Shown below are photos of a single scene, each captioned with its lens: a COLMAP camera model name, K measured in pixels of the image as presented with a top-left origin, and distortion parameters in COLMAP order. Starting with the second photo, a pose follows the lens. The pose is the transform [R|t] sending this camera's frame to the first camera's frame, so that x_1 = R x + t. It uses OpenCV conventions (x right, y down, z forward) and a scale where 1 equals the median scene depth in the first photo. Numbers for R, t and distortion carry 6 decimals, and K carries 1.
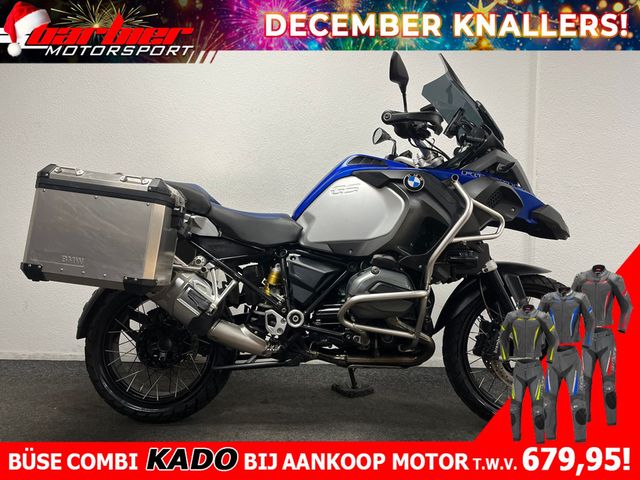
lens RADIAL K [[489.4, 0, 320.0], [0, 489.4, 240.0], [0, 0, 1]] dist [0.012033, 0.002268]
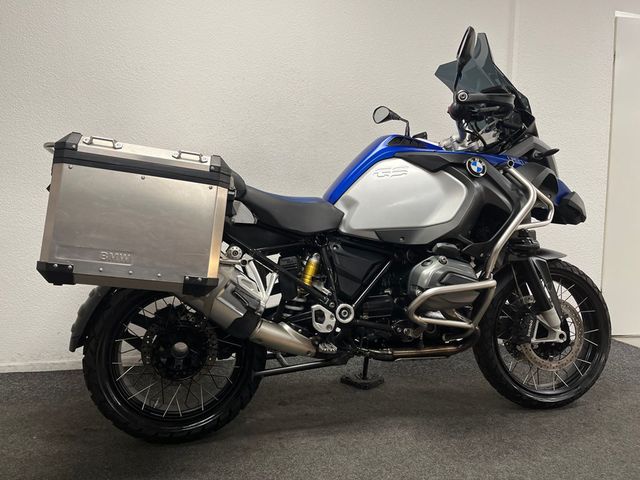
lens RADIAL K [[489.4, 0, 320.0], [0, 489.4, 240.0], [0, 0, 1]] dist [0.012033, 0.002268]
pose [[0.966844, -0.012476, 0.255062, -0.323485], [0.000333, 0.998867, 0.047597, -0.019877], [-0.255366, -0.045934, 0.965753, 0.134129]]
